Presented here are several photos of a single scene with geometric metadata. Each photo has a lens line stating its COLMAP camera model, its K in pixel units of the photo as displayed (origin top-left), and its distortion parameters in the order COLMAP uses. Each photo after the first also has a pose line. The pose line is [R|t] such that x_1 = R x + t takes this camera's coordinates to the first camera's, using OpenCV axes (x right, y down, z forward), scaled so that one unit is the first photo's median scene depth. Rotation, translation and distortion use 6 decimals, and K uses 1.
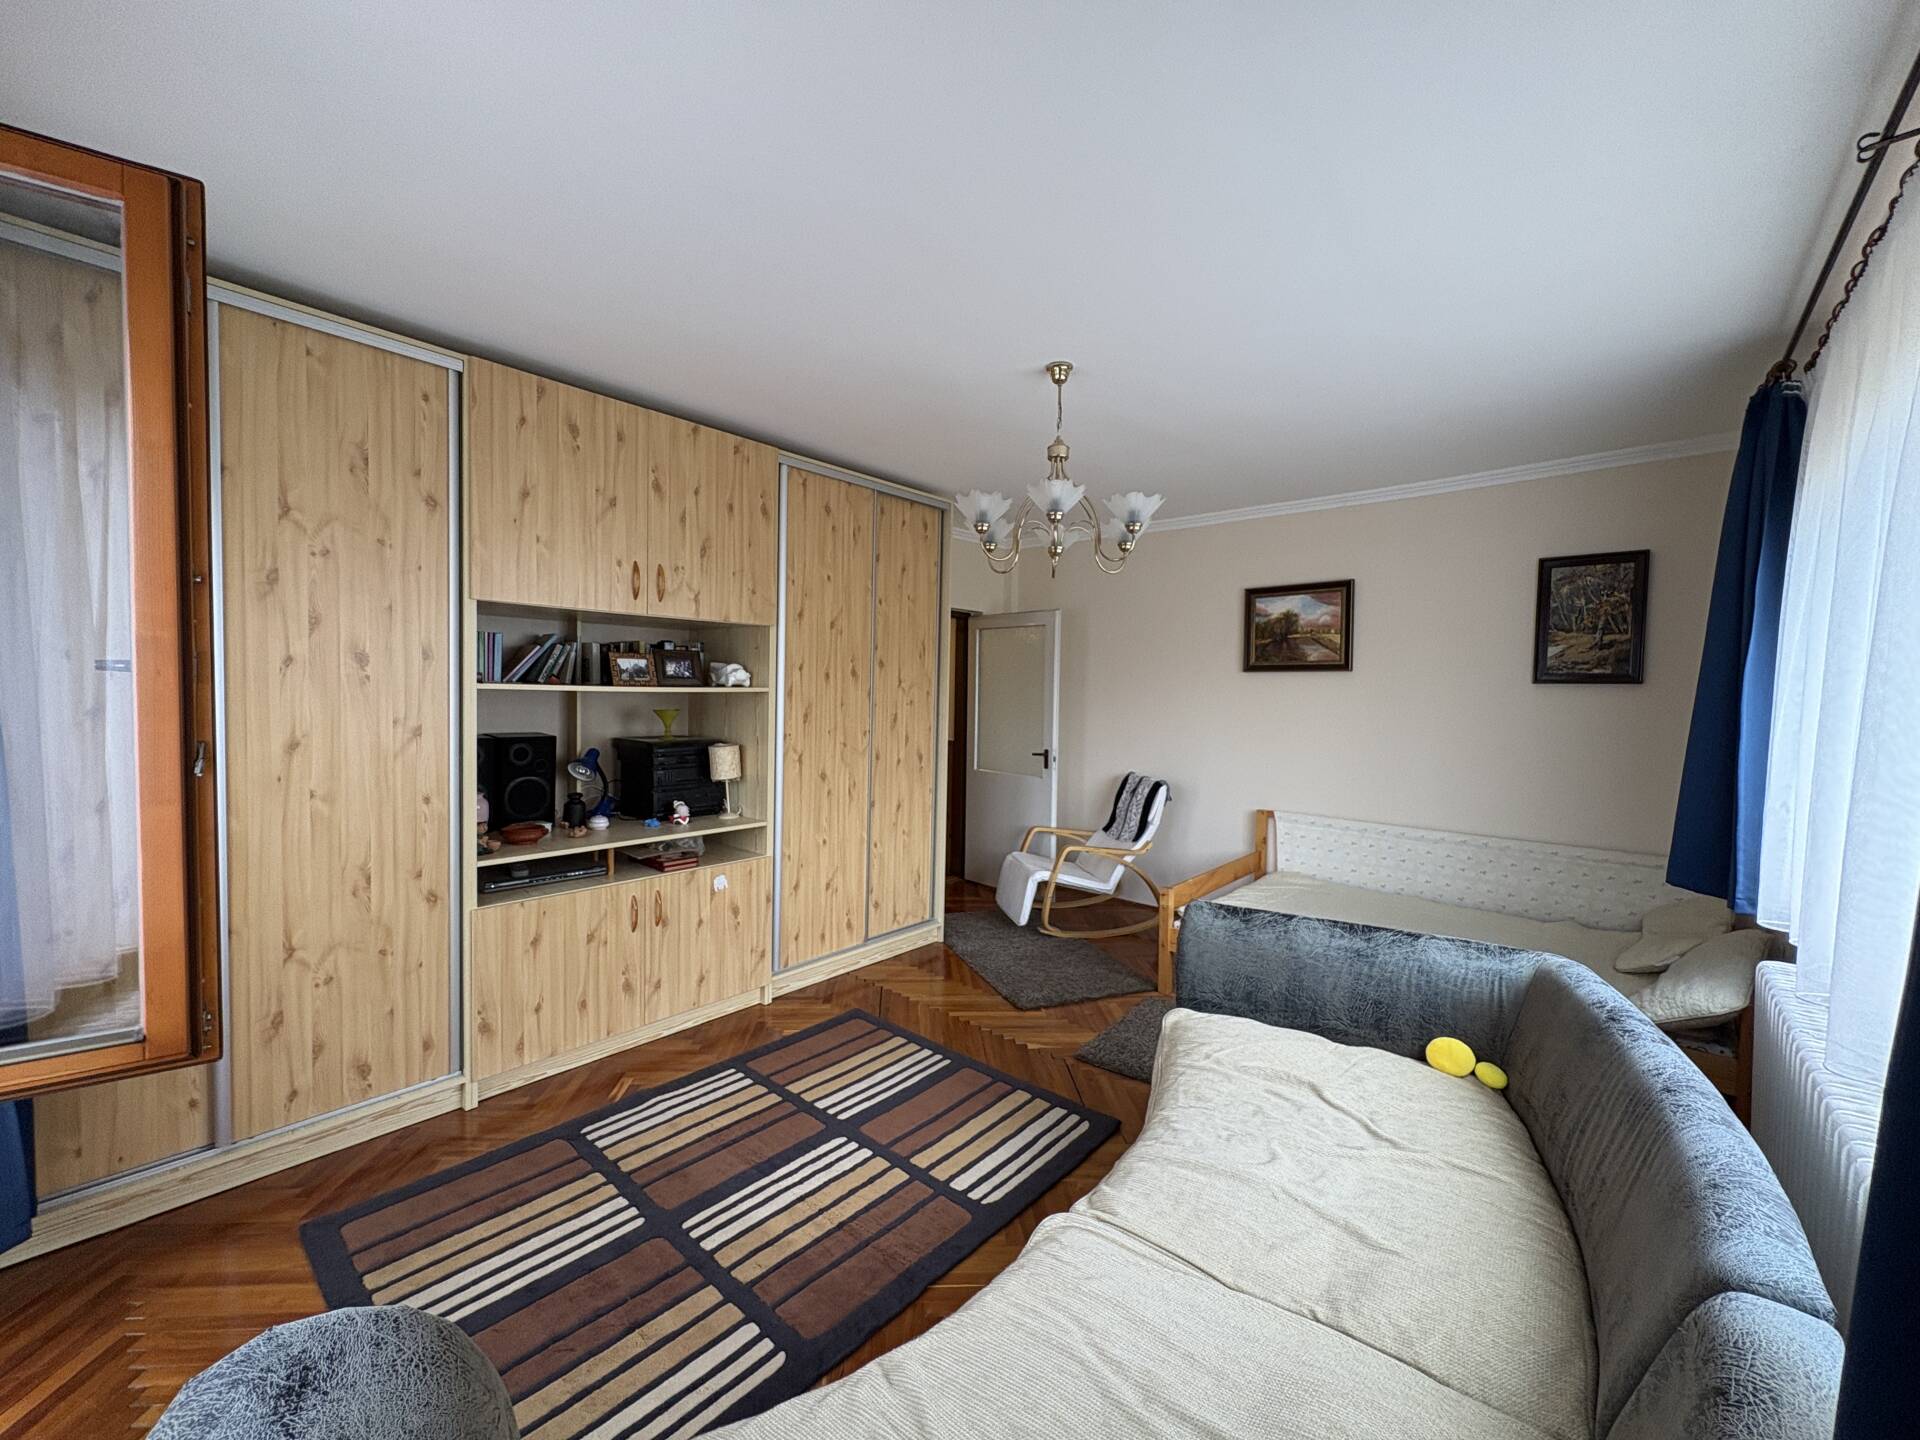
lens RADIAL K [[762.5, 0, 962.7], [0, 762.5, 720.5], [0, 0, 1]] dist [0.003385, 0.000147]
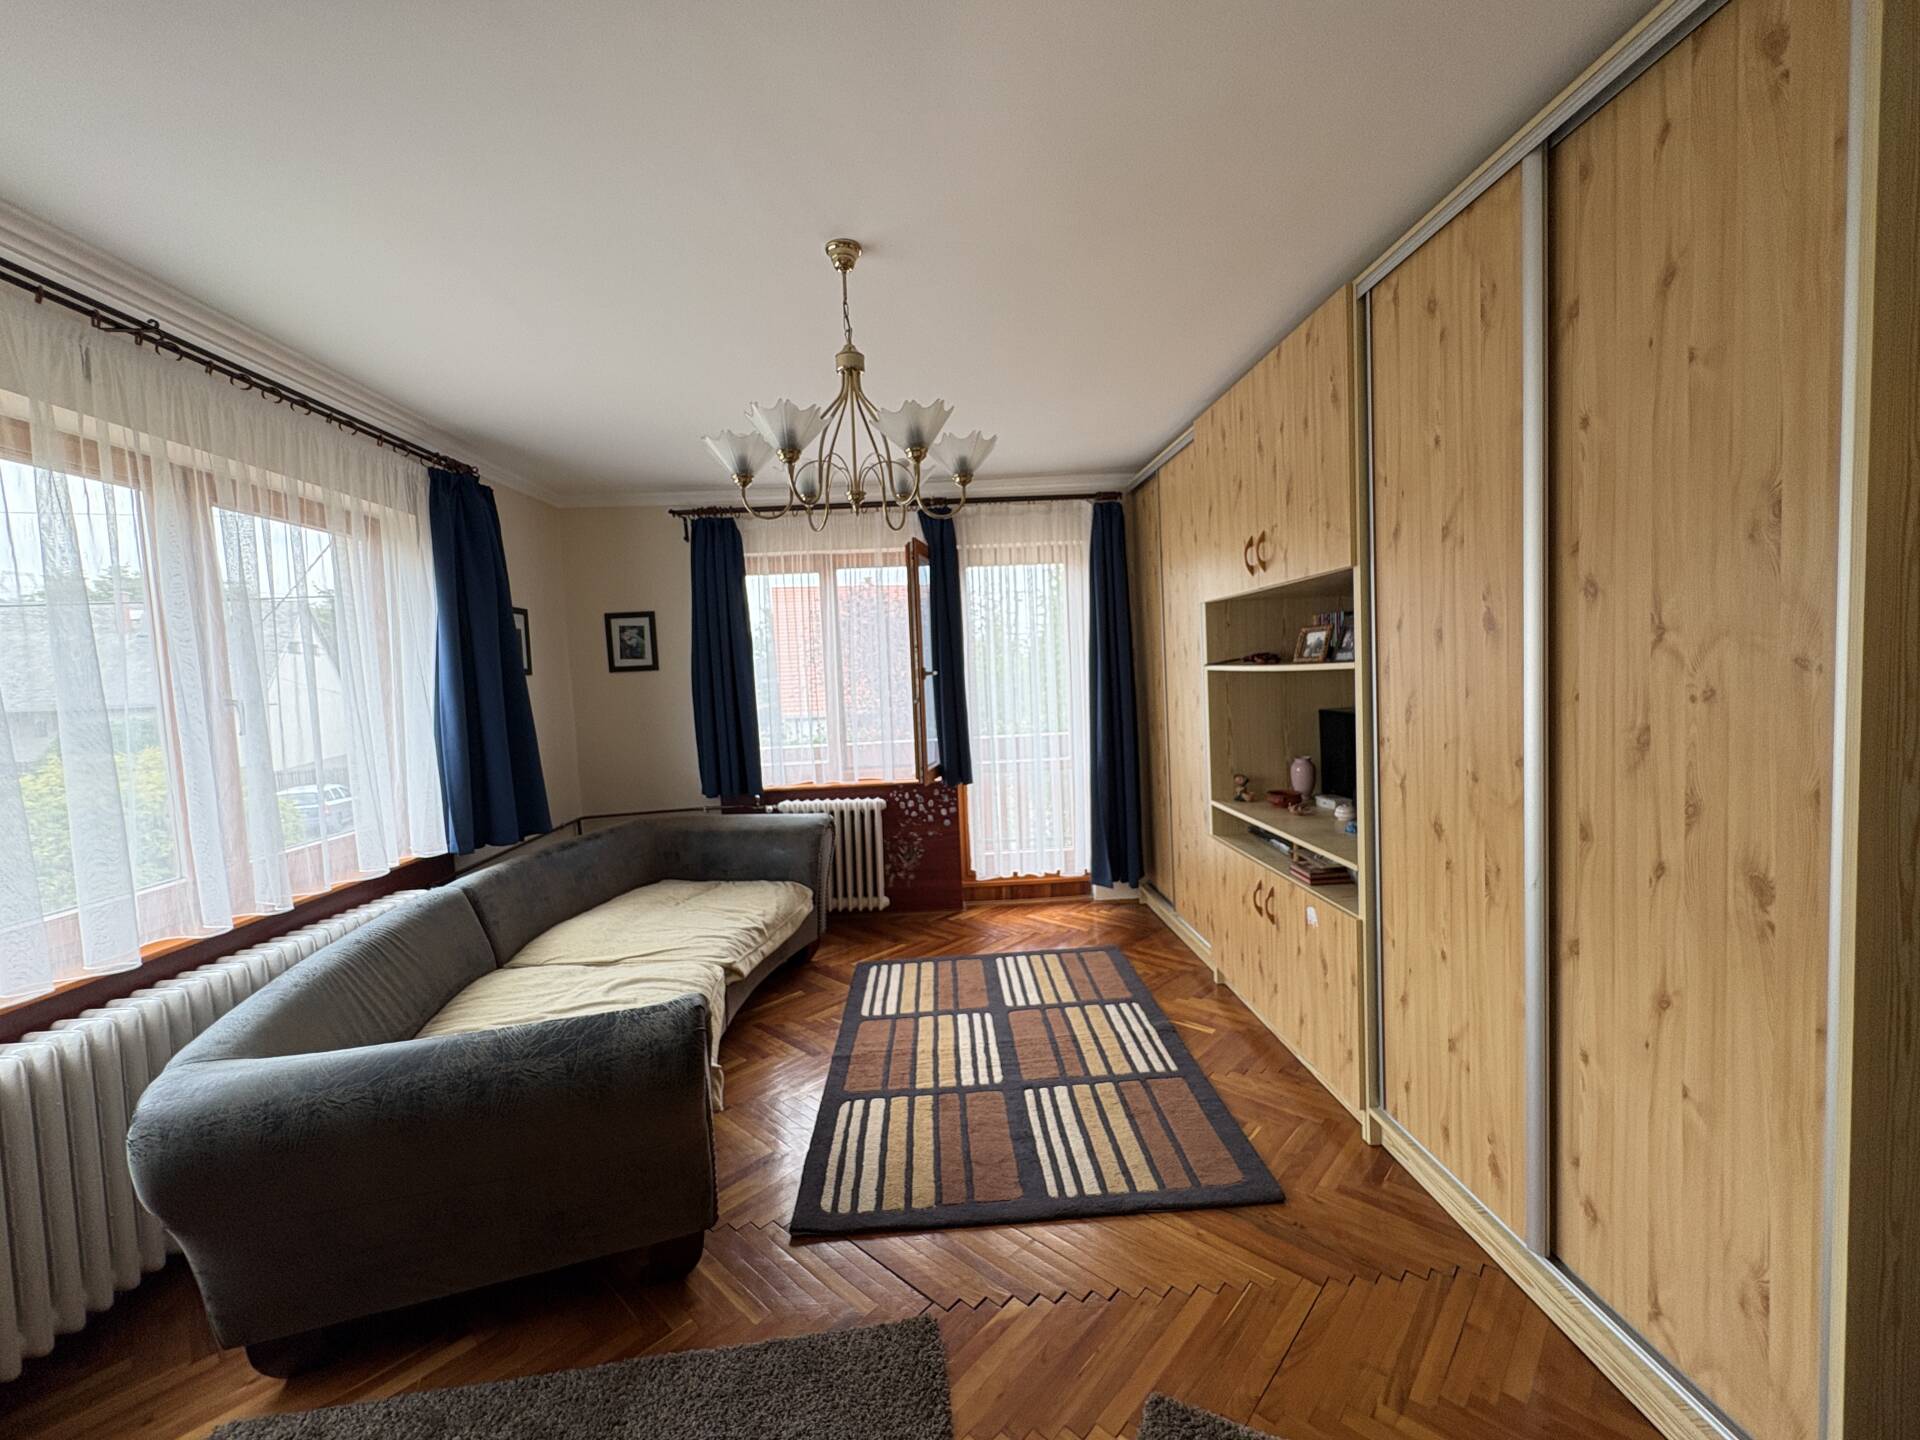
lens RADIAL K [[762.5, 0, 964.5], [0, 762.5, 720.1], [0, 0, 1]] dist [0.003385, 0.000147]
pose [[-0.719624, 0.062298, -0.691564, 0.628017], [0.008529, 0.996685, 0.080909, -0.071088], [0.694312, 0.052325, -0.717770, 1.766118]]
